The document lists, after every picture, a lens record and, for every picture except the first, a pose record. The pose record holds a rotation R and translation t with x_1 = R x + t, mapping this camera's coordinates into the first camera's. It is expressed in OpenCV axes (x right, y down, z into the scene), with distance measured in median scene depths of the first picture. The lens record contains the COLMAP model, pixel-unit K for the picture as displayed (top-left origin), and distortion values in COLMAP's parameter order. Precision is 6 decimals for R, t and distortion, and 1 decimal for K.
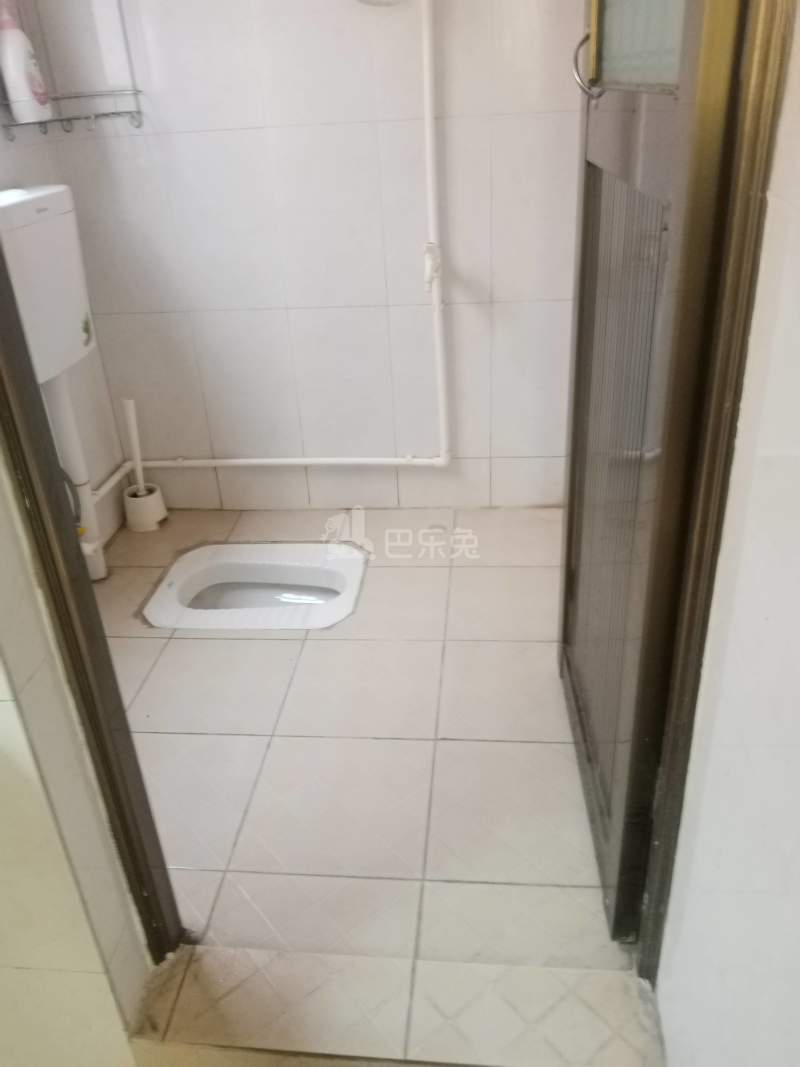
lens RADIAL K [[838.9, 0, 400.0], [0, 838.9, 533.5], [0, 0, 1]] dist [0.002940, -0.000203]
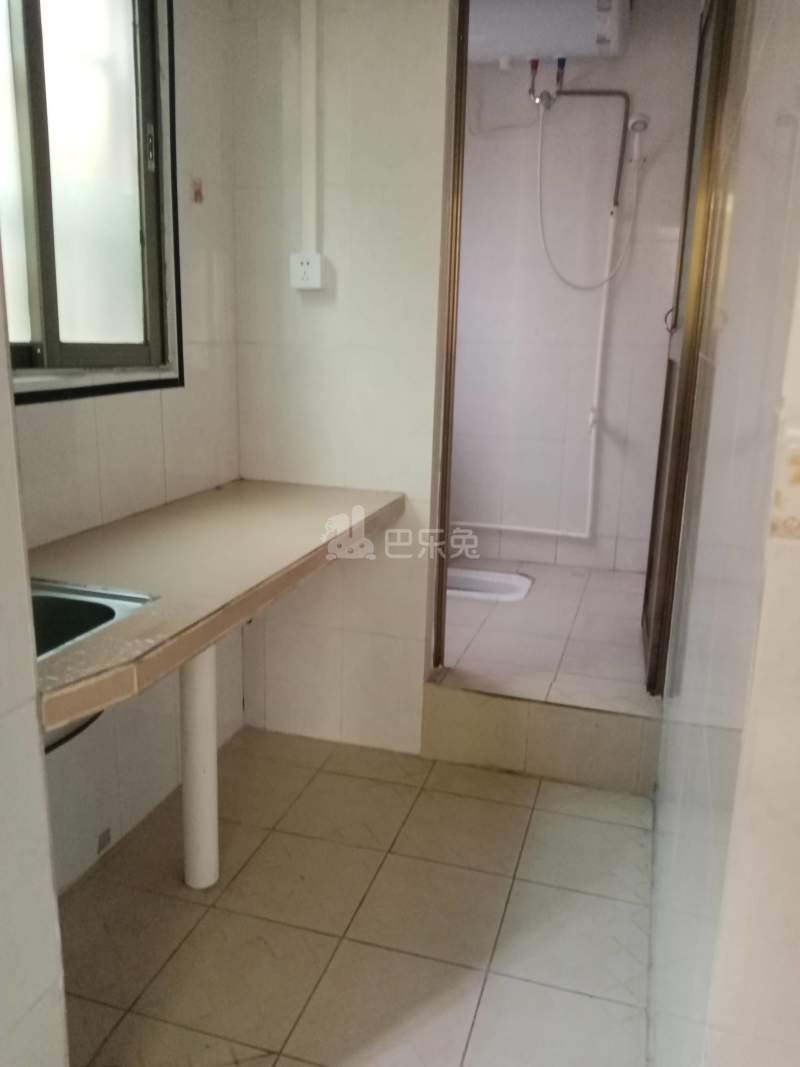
lens RADIAL K [[838.9, 0, 400.0], [0, 838.9, 533.5], [0, 0, 1]] dist [0.002940, -0.000203]
pose [[0.977192, 0.120525, -0.174841, -0.019165], [-0.159106, 0.960832, -0.226910, 0.354358], [0.140644, 0.249553, 0.958093, -0.640193]]
